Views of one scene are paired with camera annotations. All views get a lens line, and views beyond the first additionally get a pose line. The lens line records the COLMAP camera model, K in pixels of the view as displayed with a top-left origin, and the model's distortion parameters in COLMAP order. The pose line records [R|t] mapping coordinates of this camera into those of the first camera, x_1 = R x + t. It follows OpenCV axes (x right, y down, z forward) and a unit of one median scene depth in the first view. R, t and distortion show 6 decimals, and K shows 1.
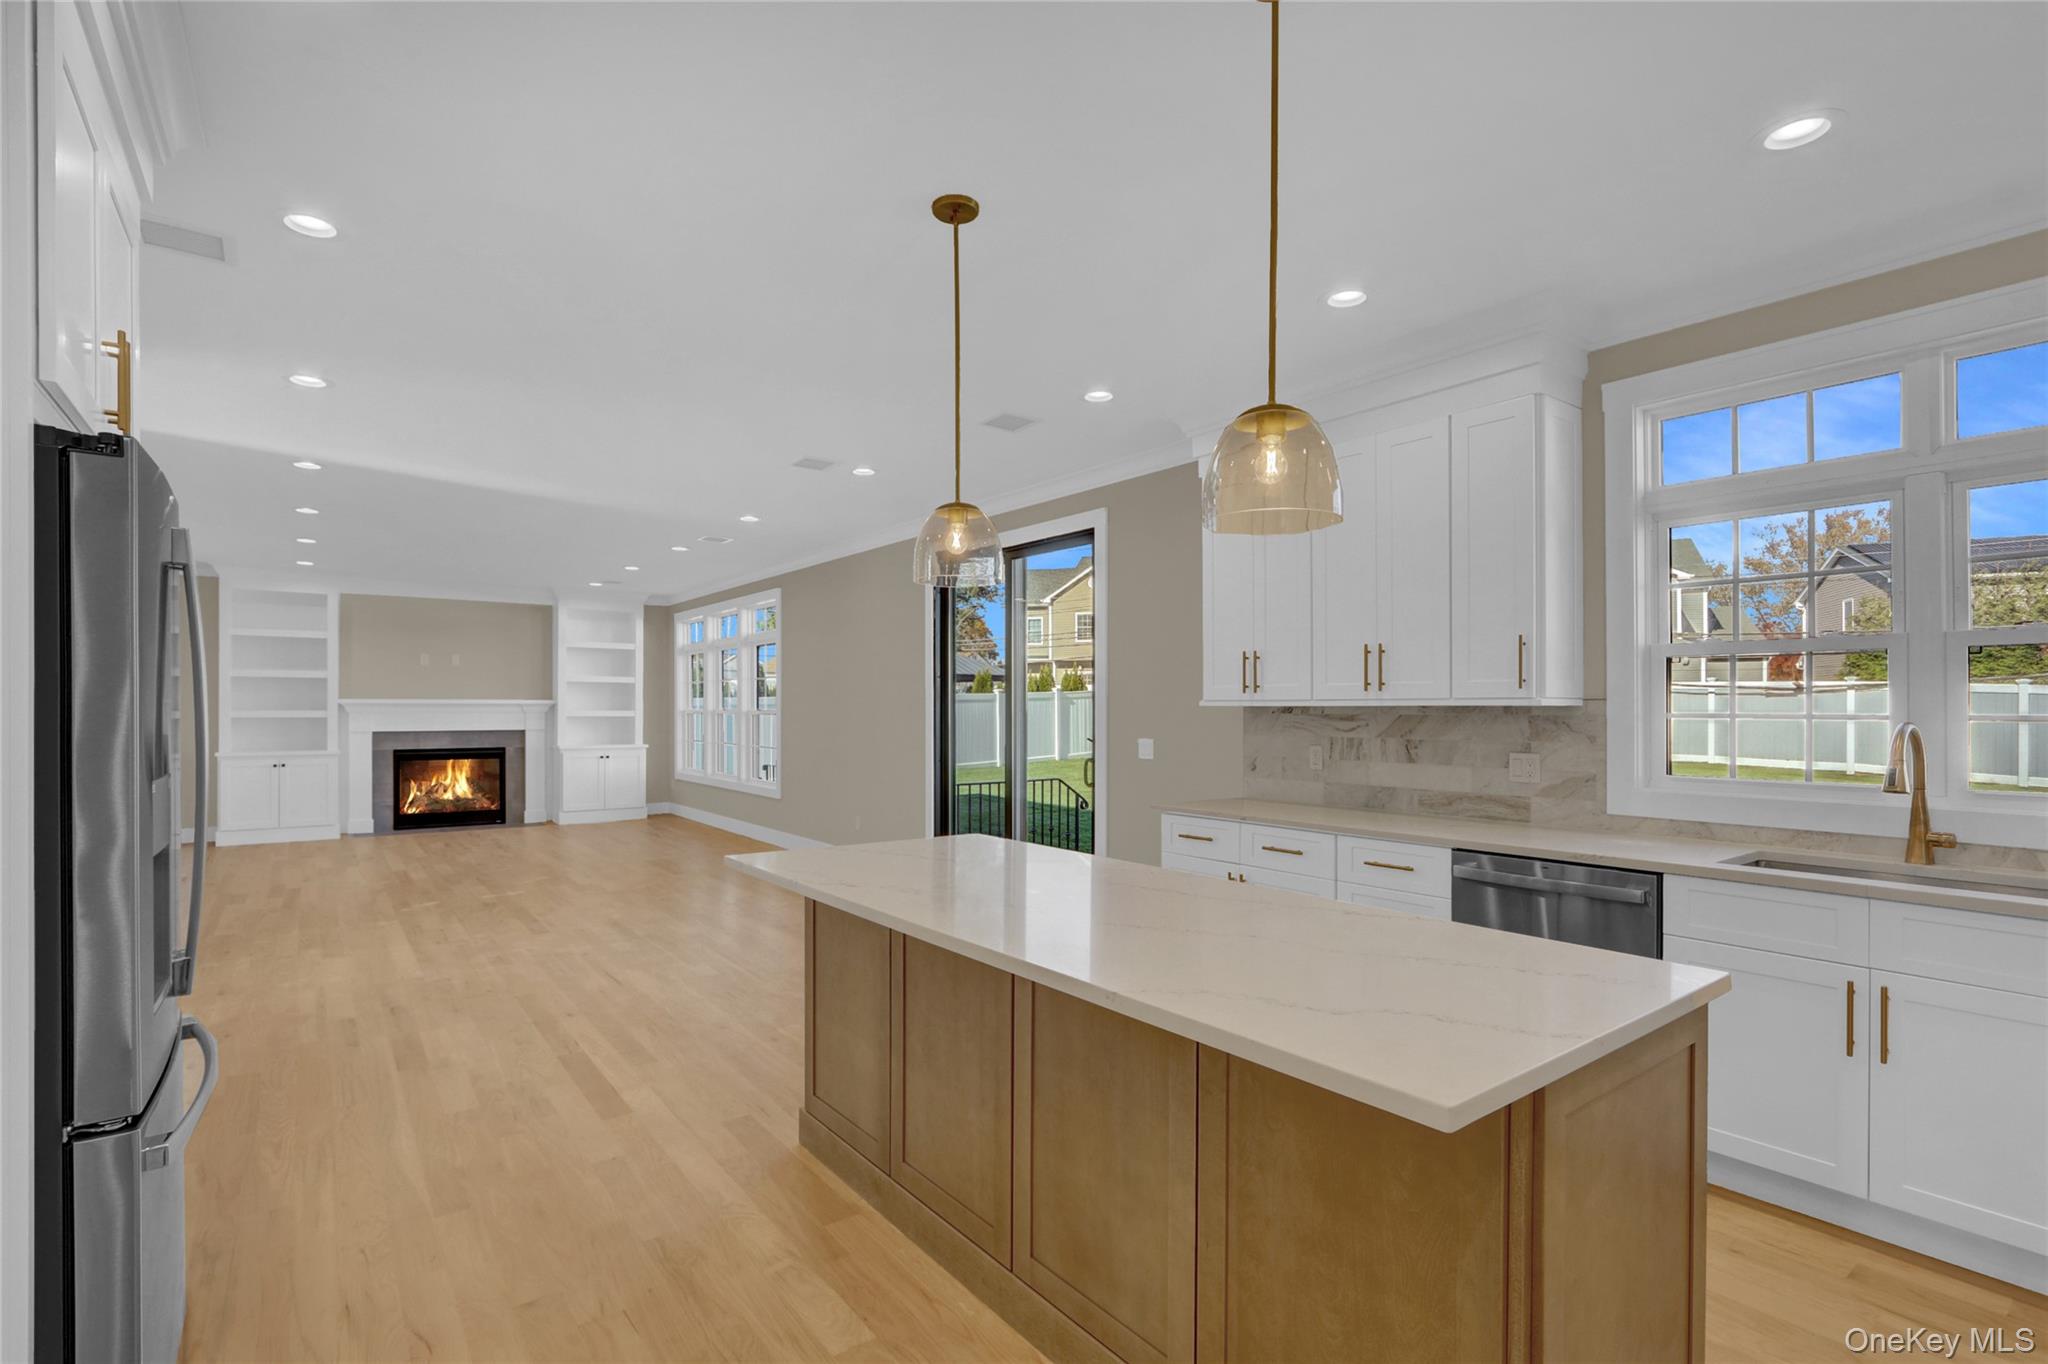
lens RADIAL K [[985.6, 0, 1026.0], [0, 985.6, 686.0], [0, 0, 1]] dist [-0.009918, -0.000832]
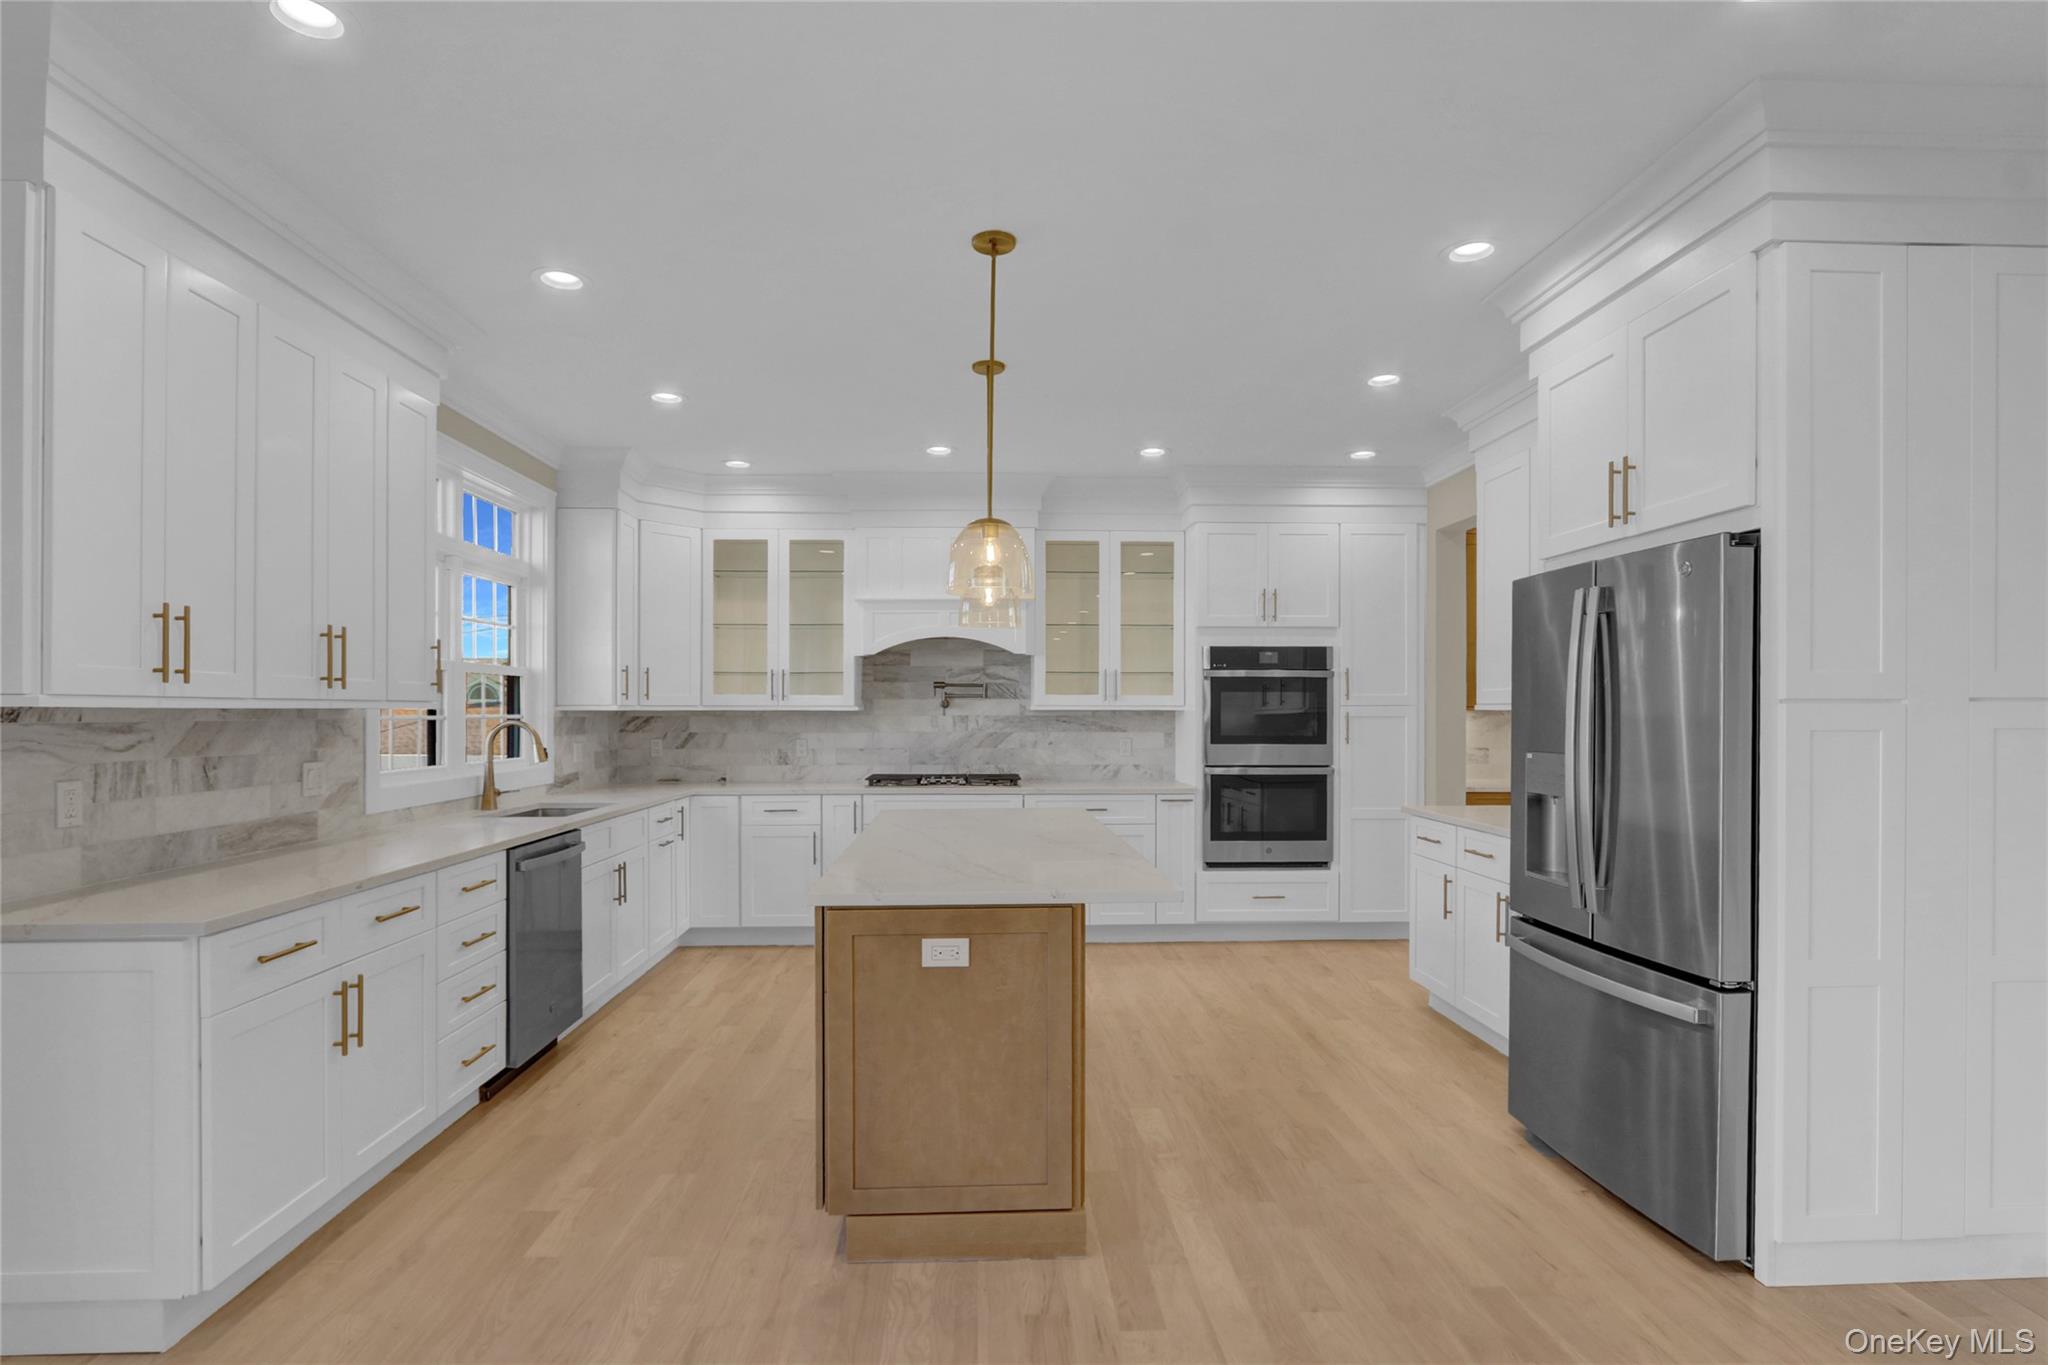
lens RADIAL K [[985.6, 0, 1011.6], [0, 985.6, 720.9], [0, 0, 1]] dist [-0.009918, -0.000832]
pose [[-0.815037, -0.003471, 0.579398, -0.766003], [-0.009699, 0.999924, -0.007654, 0.047348], [-0.579327, -0.011858, -0.815009, 2.019290]]
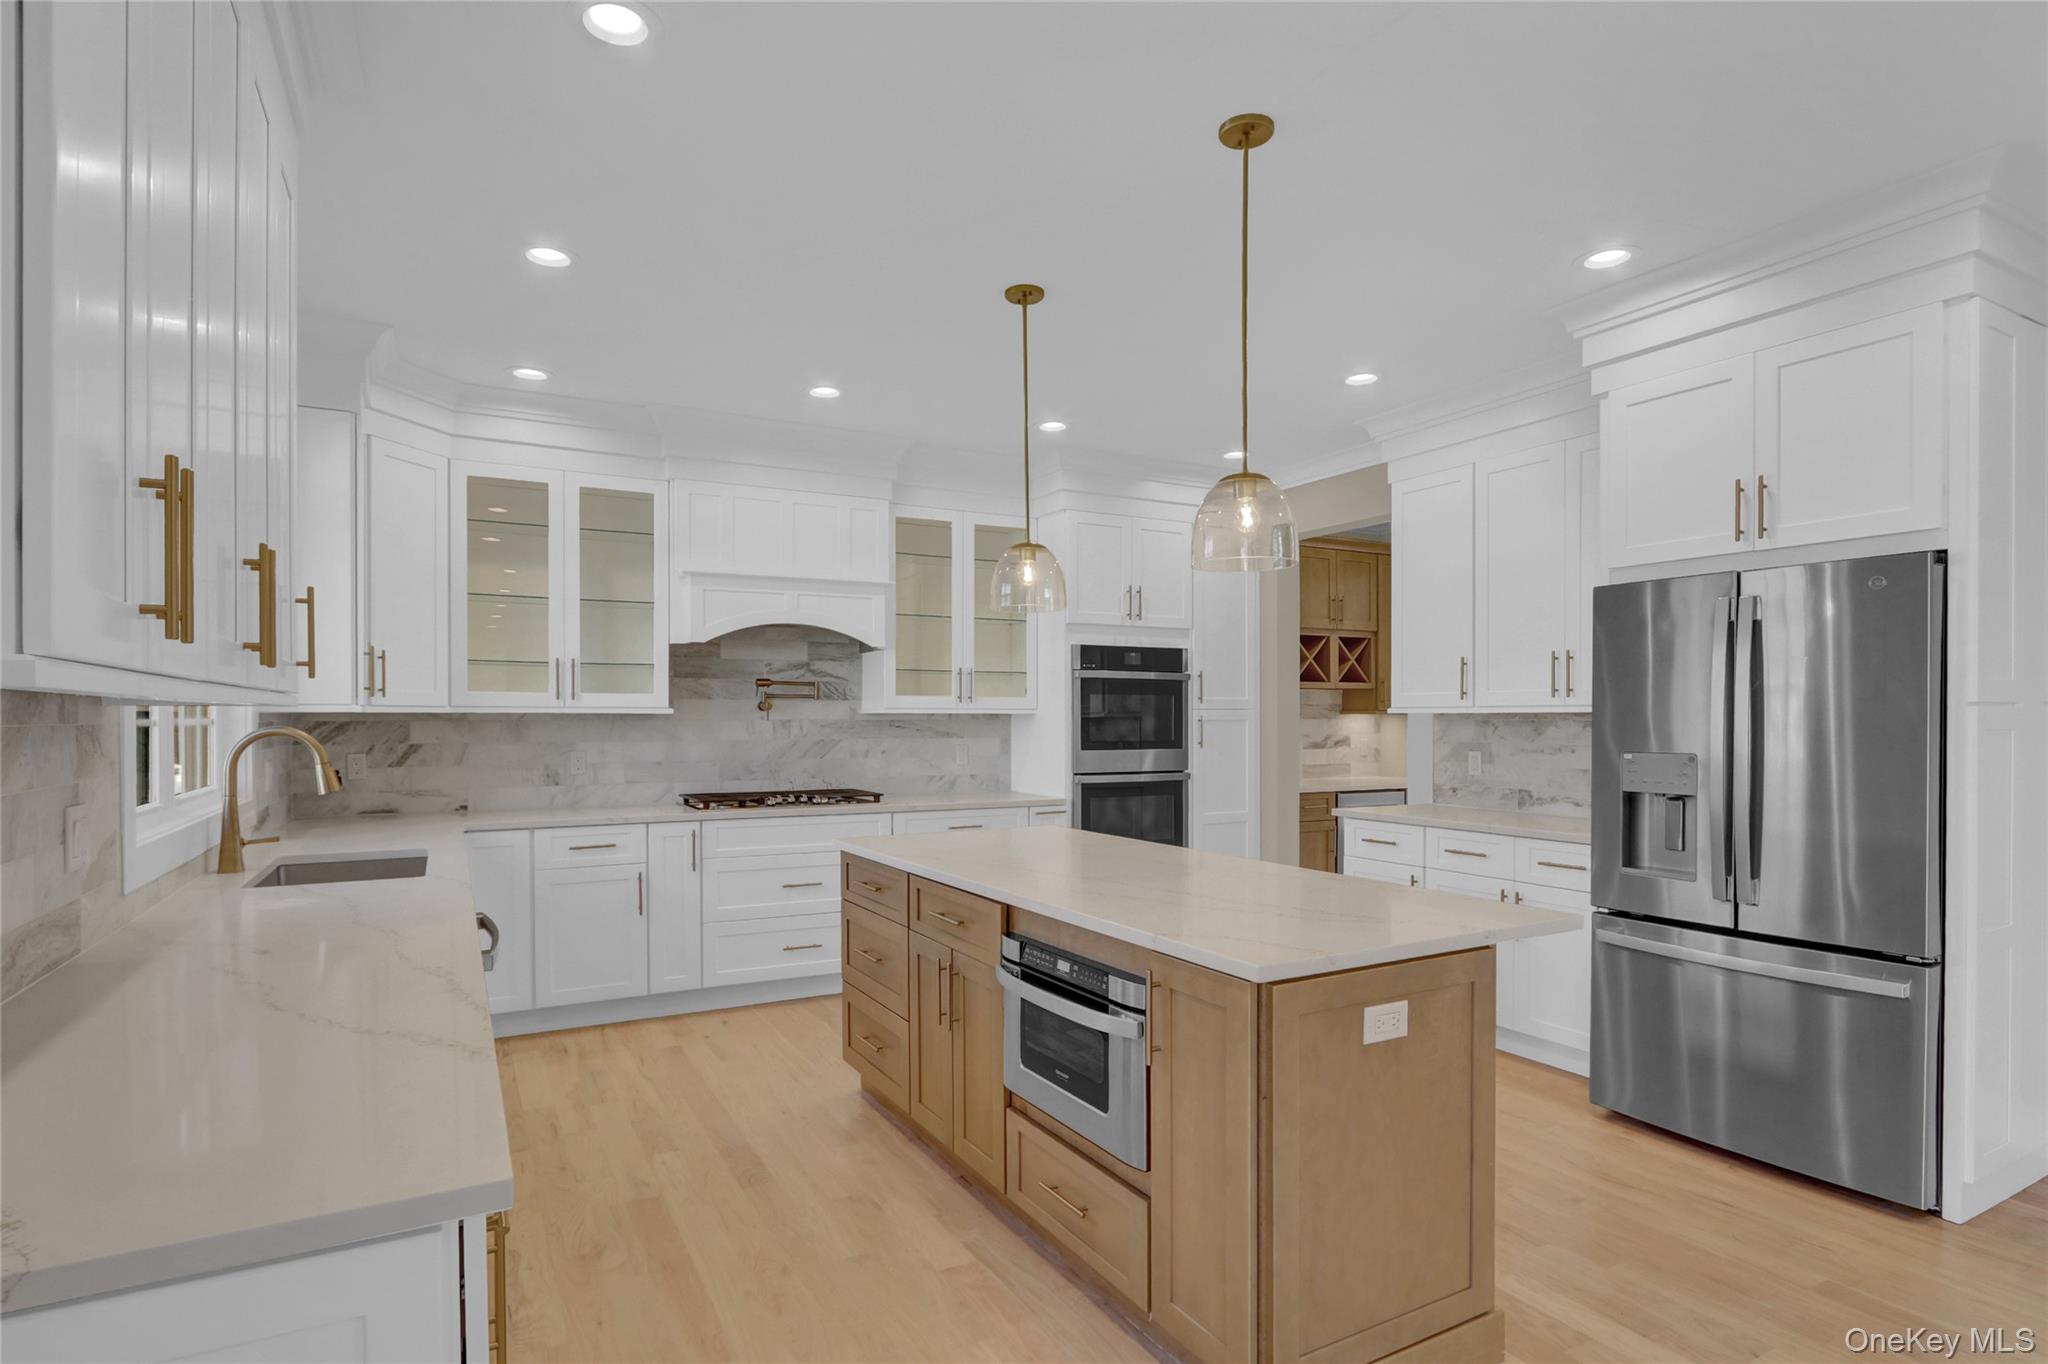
lens RADIAL K [[1017.9, 0, 1015.8], [0, 1017.9, 727.8], [0, 0, 1]] dist [-0.006977, 0.001608]
pose [[-0.985188, 0.000131, 0.171479, -0.034297], [-0.001483, 0.999956, -0.009286, 0.051578], [-0.171473, -0.009403, -0.985144, 2.077114]]
